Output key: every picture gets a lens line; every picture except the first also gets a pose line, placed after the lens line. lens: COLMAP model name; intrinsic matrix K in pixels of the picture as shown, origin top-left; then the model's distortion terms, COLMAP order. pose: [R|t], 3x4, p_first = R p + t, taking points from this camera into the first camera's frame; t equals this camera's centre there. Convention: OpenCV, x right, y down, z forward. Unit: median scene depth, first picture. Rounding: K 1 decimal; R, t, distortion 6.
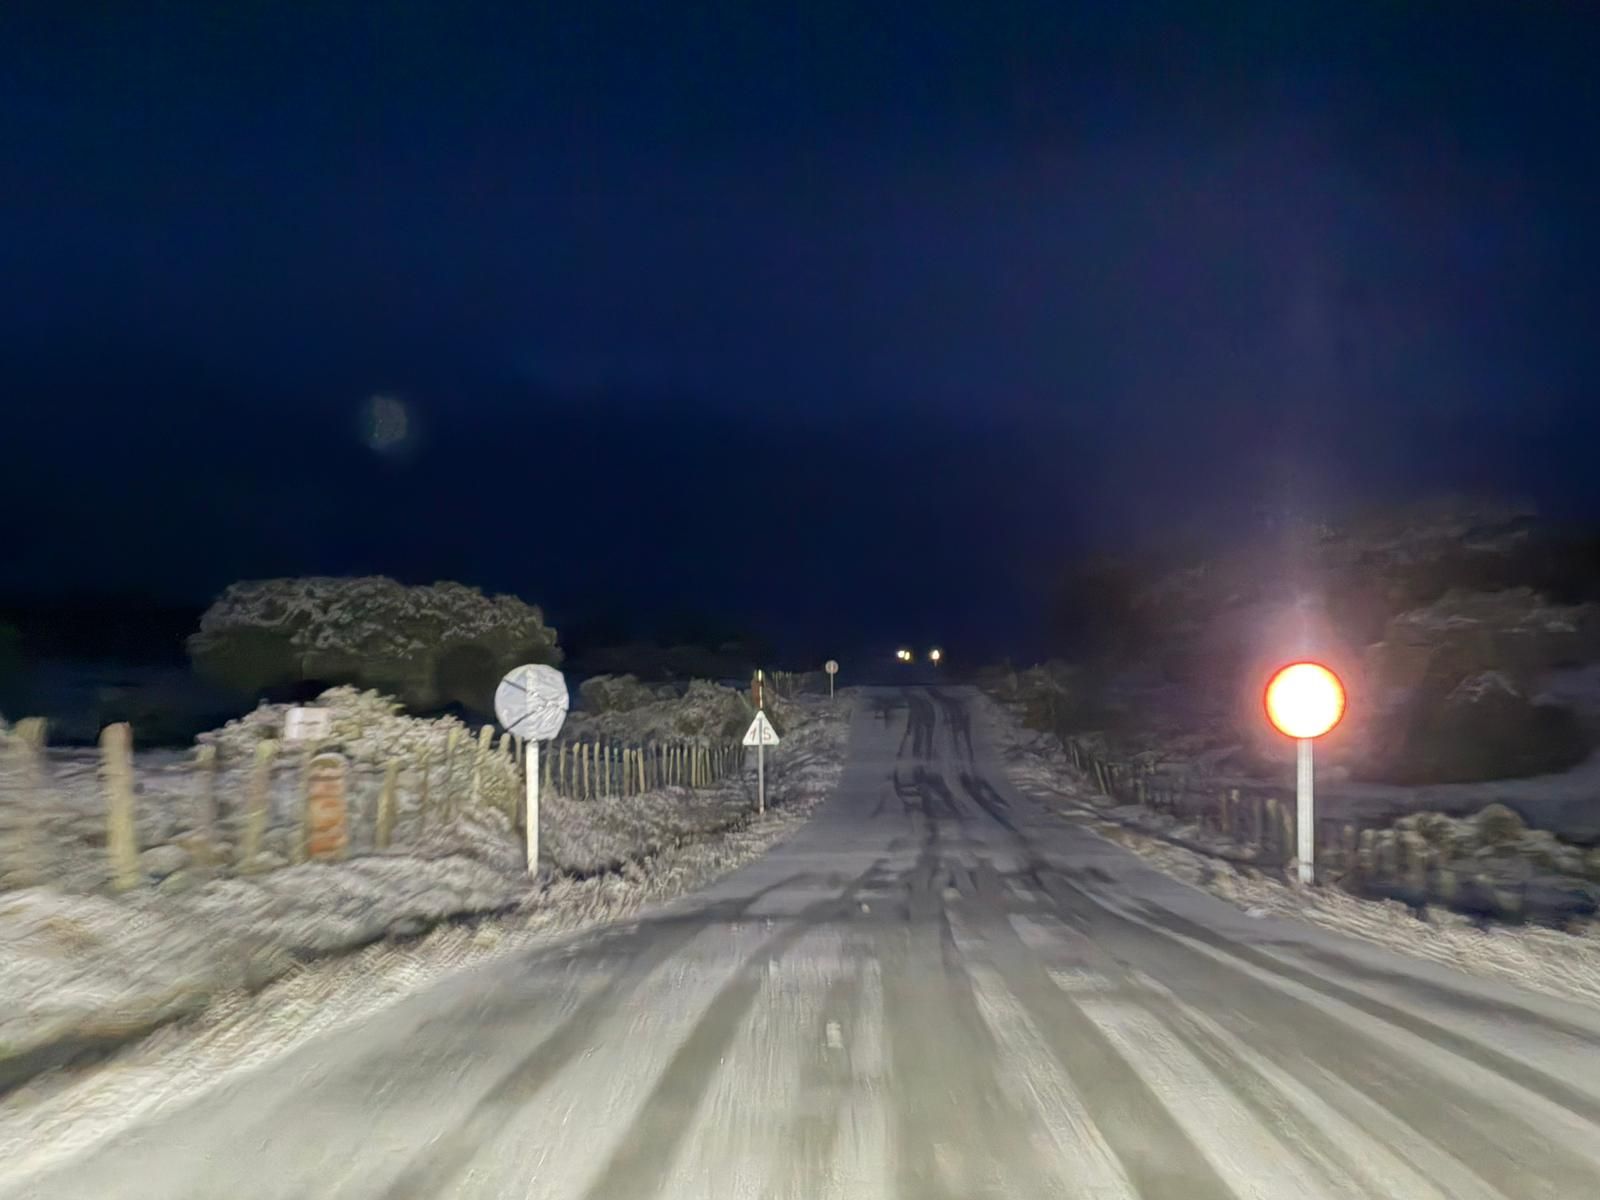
lens RADIAL K [[1554.5, 0, 800.0], [0, 1554.5, 600.0], [0, 0, 1]] dist [0.010434, 0.011567]
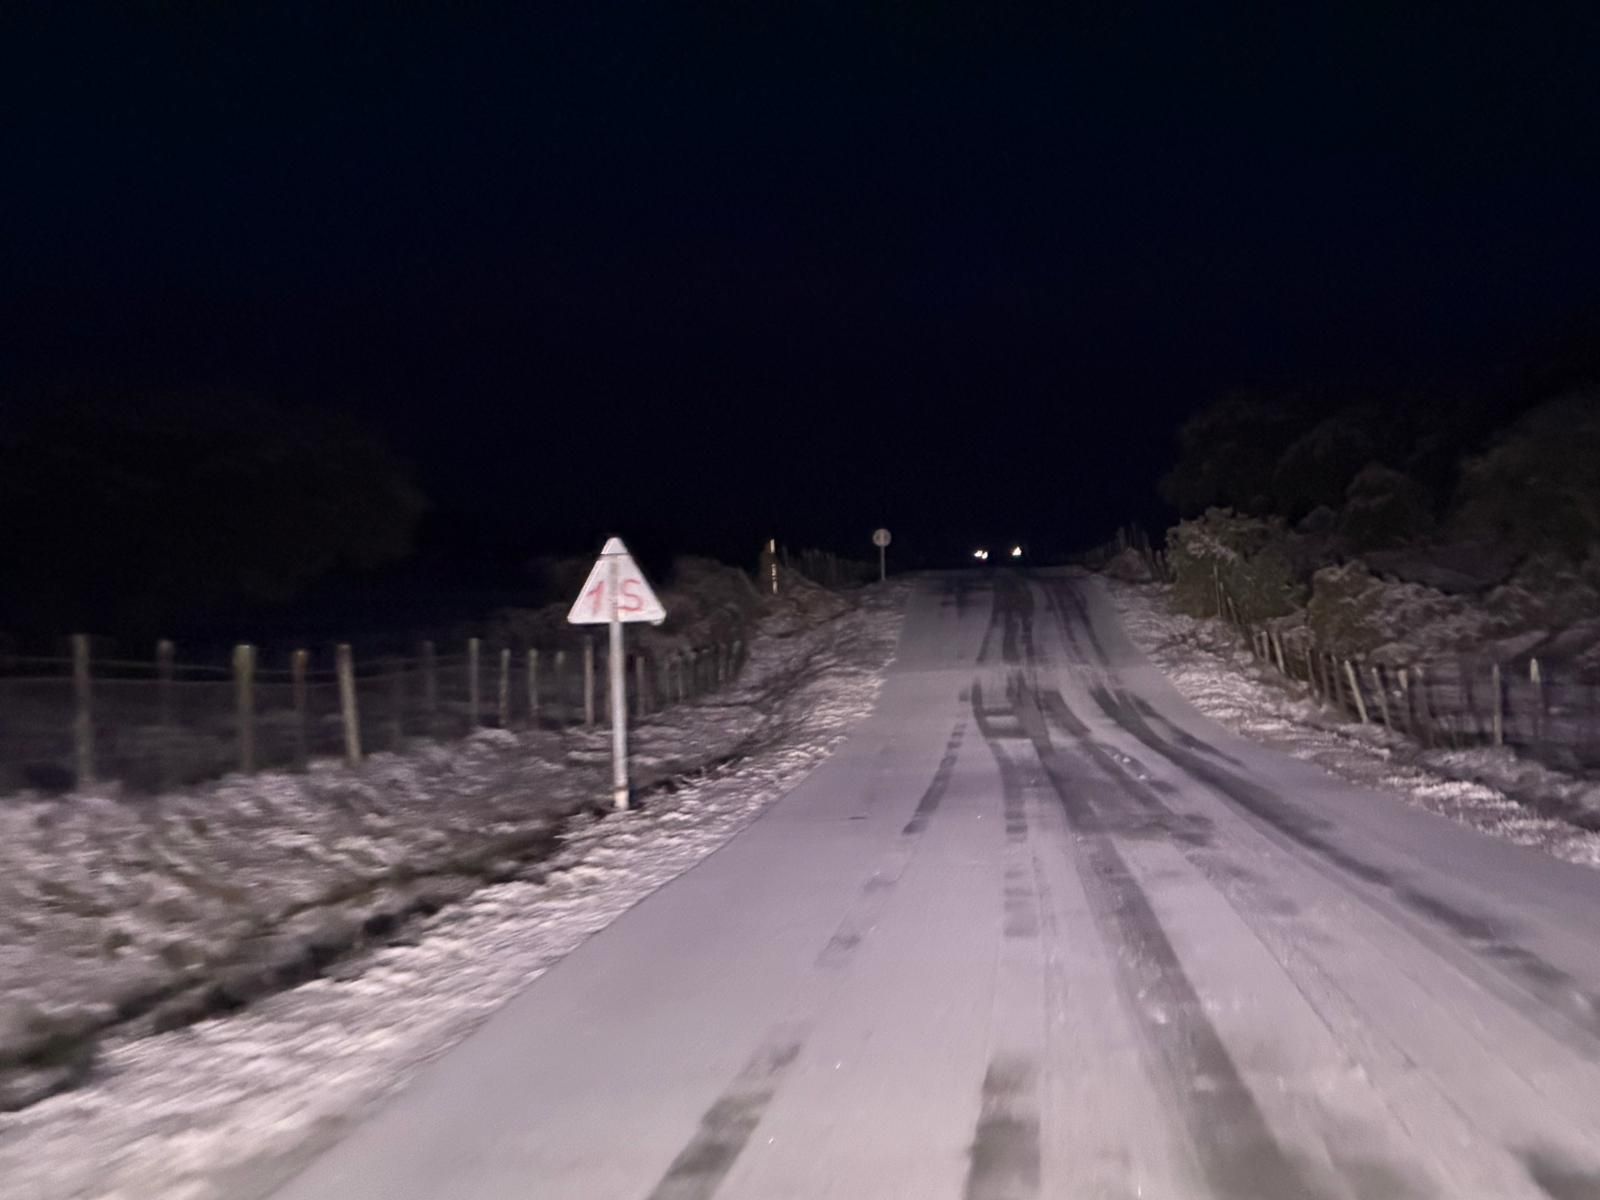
lens RADIAL K [[1554.5, 0, 800.0], [0, 1554.5, 600.0], [0, 0, 1]] dist [0.010434, 0.011567]
pose [[0.998560, -0.021081, -0.049326, 0.022187], [0.023789, 0.998204, 0.054987, 0.039753], [0.048078, -0.056082, 0.997268, 0.370575]]
